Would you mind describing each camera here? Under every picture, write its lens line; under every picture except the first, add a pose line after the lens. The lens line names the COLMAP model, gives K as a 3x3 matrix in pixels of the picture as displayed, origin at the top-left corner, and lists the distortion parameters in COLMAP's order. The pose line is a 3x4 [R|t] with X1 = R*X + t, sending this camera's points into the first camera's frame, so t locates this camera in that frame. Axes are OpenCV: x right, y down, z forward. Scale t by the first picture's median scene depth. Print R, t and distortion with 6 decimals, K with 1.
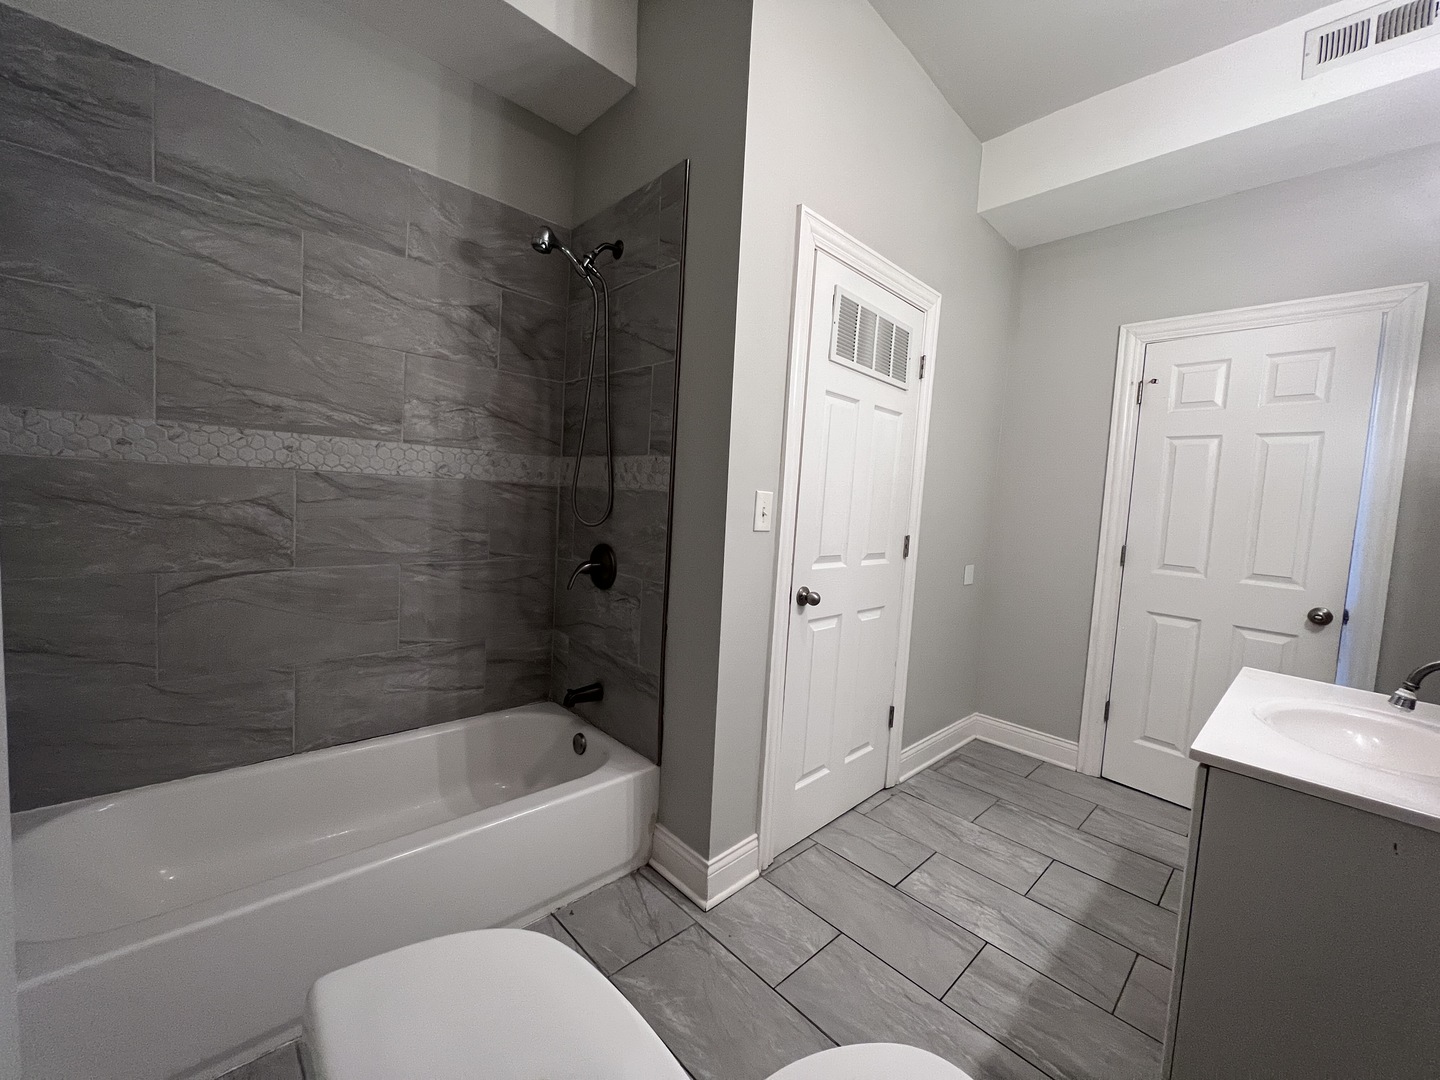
lens RADIAL K [[580.7, 0, 719.3], [0, 580.7, 536.6], [0, 0, 1]] dist [0.000827, -0.000364]
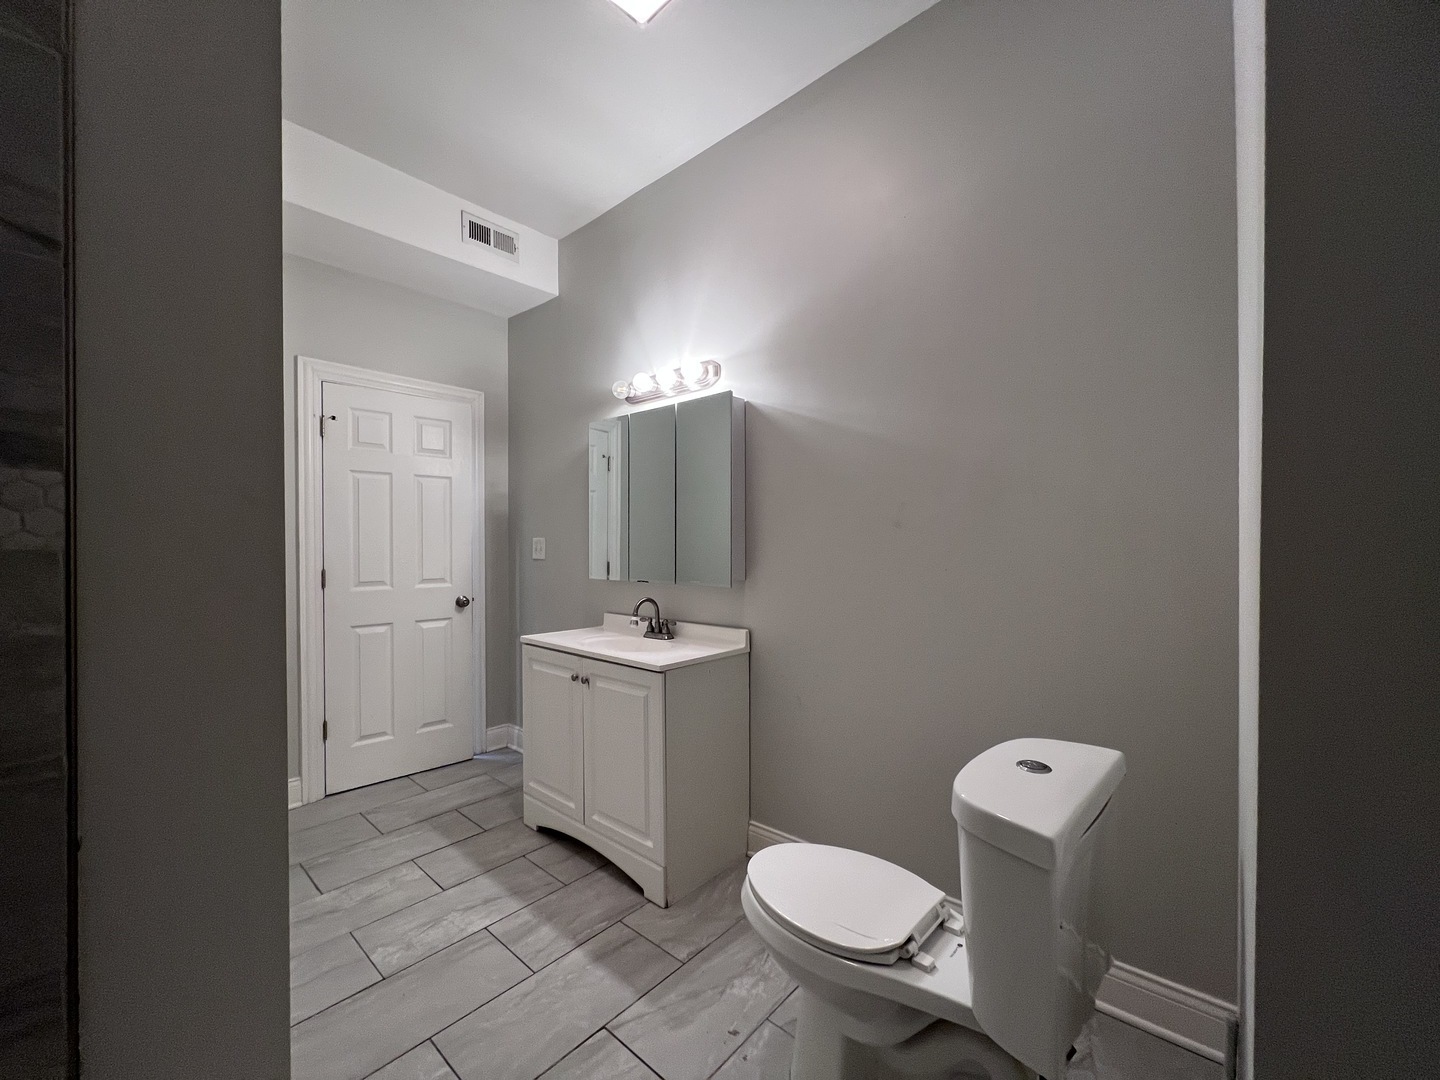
lens RADIAL K [[575.8, 0, 723.2], [0, 575.8, 544.7], [0, 0, 1]] dist [-0.002003, 0.000507]
pose [[-0.082655, -0.063744, 0.994538, -0.521588], [0.069271, 0.995171, 0.069541, -0.068892], [-0.994168, 0.074640, -0.077841, 0.471612]]
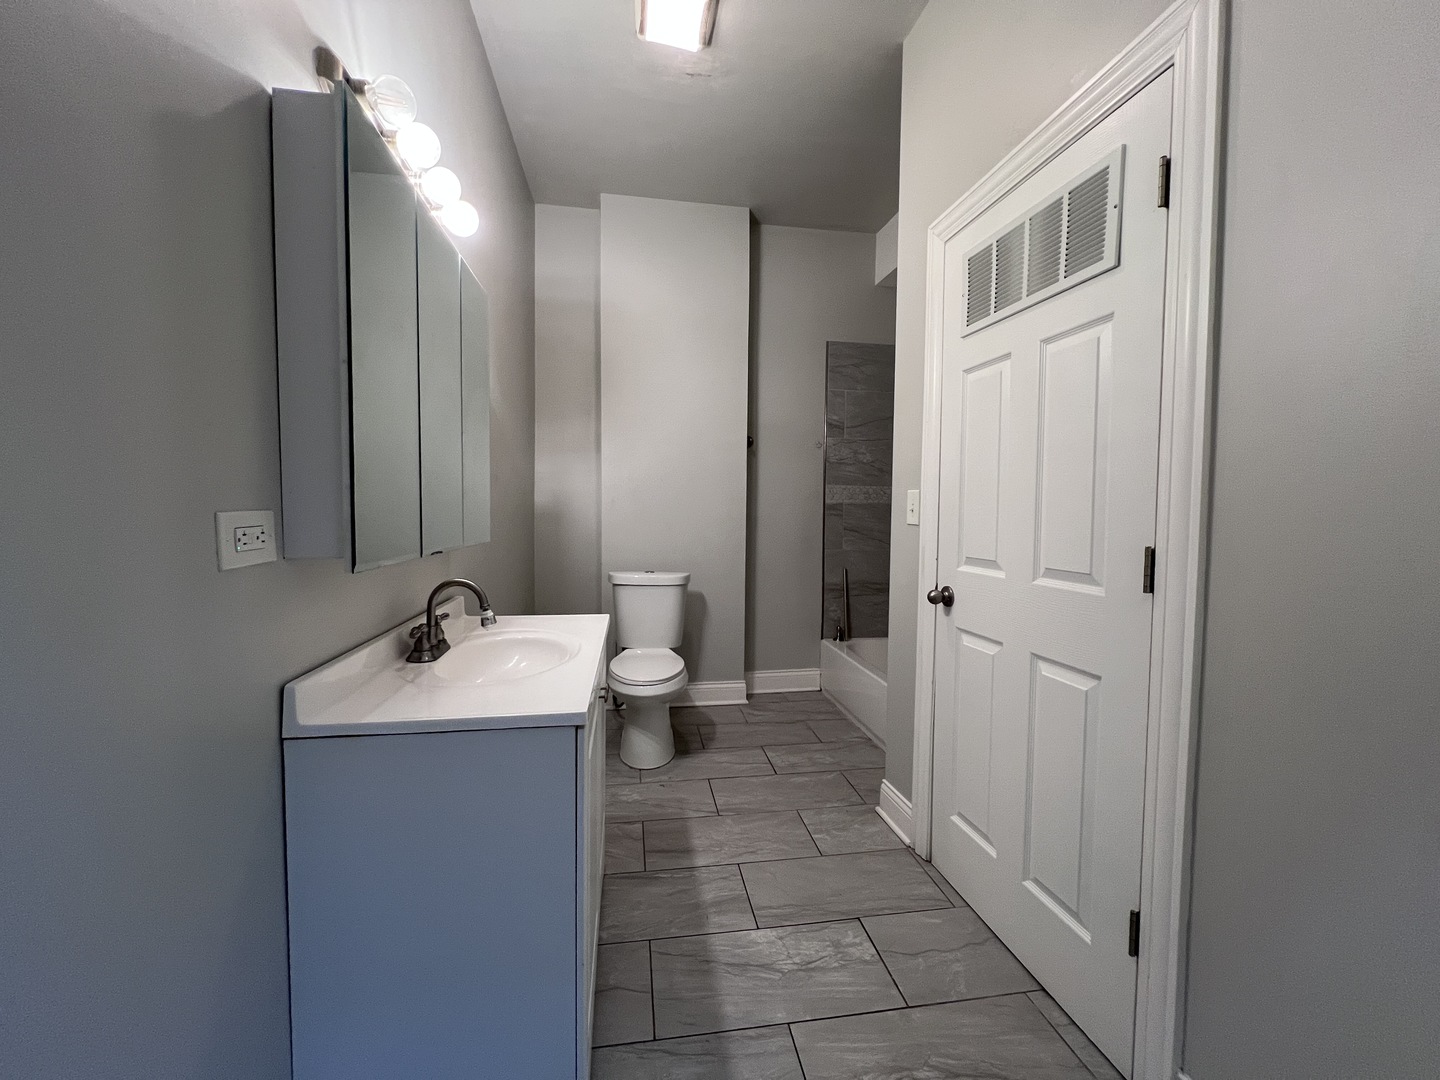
lens RADIAL K [[580.7, 0, 717.6], [0, 580.7, 541.6], [0, 0, 1]] dist [0.000827, -0.000364]
pose [[-0.571982, -0.022962, -0.819944, 1.082907], [-0.105635, 0.993346, 0.045872, 0.010707], [0.813436, 0.112853, -0.570602, 1.173838]]
